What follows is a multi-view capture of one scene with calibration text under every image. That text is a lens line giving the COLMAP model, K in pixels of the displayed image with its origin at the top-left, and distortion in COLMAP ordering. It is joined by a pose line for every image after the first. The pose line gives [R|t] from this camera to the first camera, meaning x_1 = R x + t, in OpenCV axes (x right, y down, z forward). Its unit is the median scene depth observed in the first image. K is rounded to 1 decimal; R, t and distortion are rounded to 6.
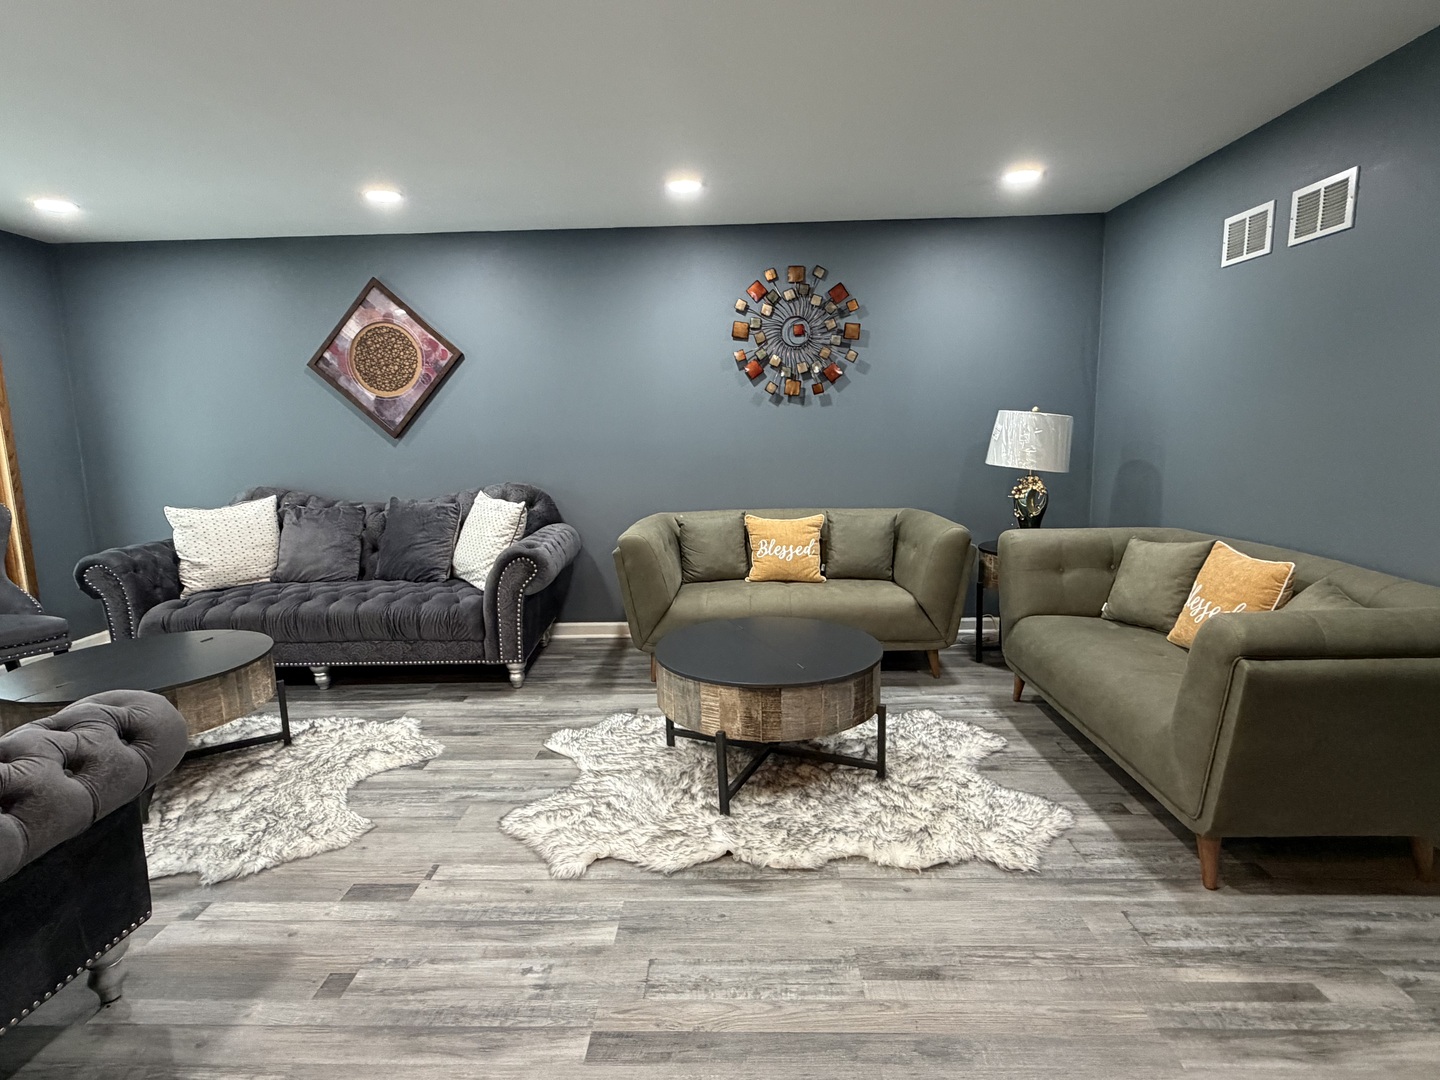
lens RADIAL K [[768.5, 0, 720.0], [0, 768.5, 540.0], [0, 0, 1]] dist [0.000831, 0.001134]
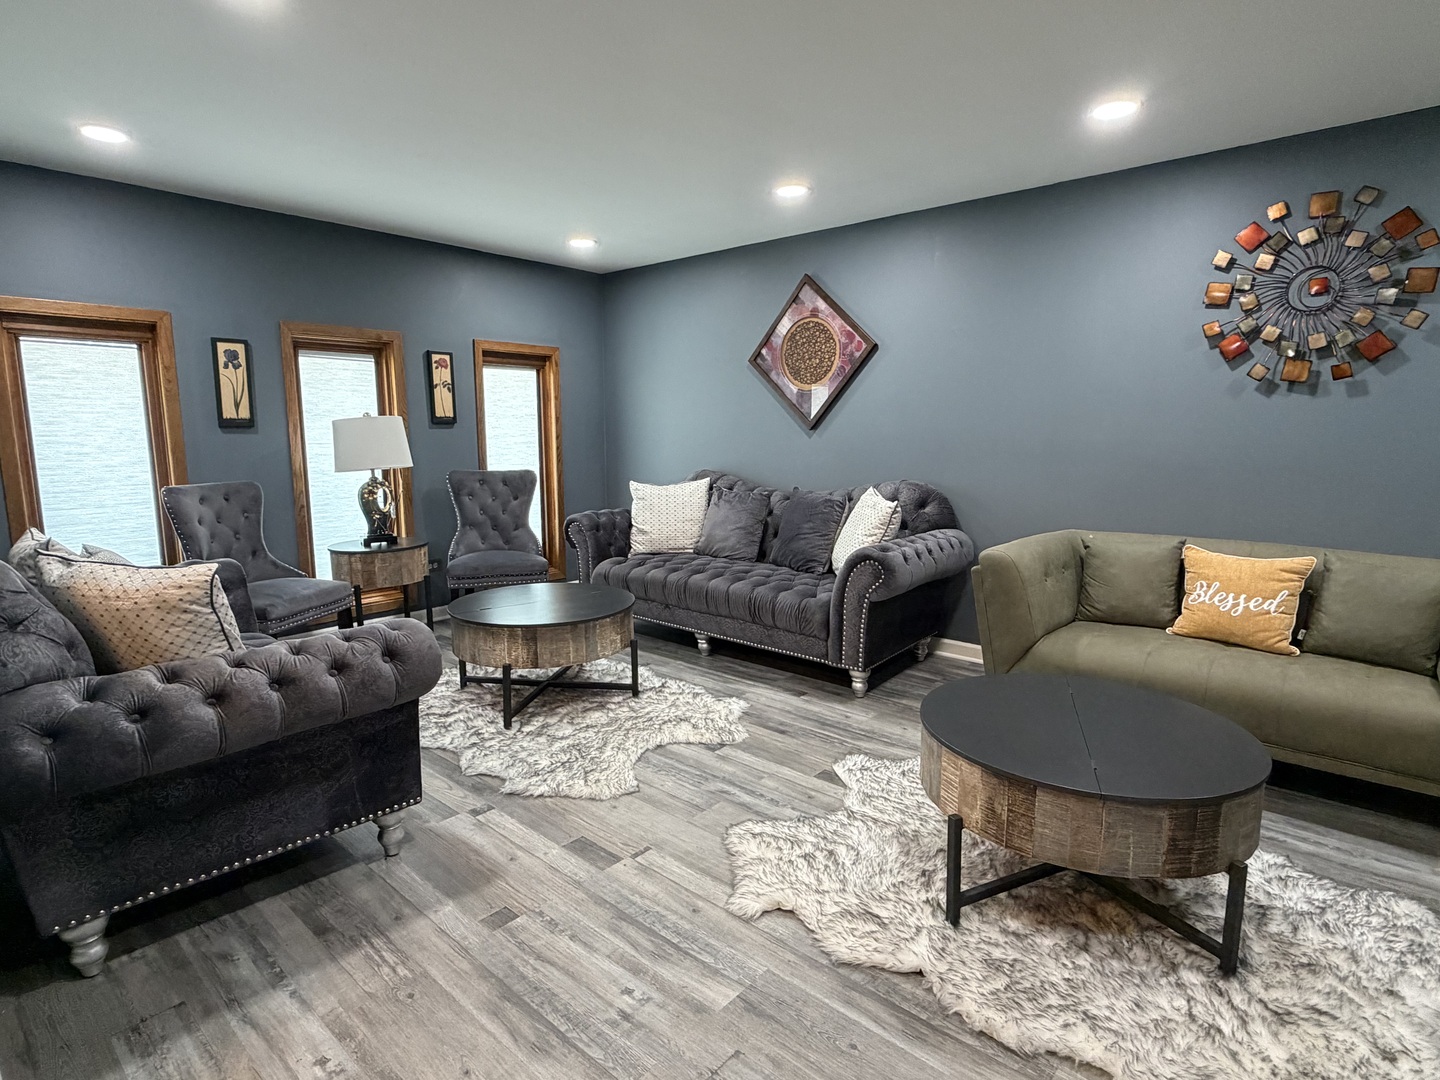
lens RADIAL K [[768.5, 0, 720.0], [0, 768.5, 540.0], [0, 0, 1]] dist [0.000831, 0.001134]
pose [[0.762534, 0.115480, -0.636558, 0.195292], [-0.112992, 0.992589, 0.044716, -0.023005], [0.637005, 0.037829, 0.769931, 0.171149]]
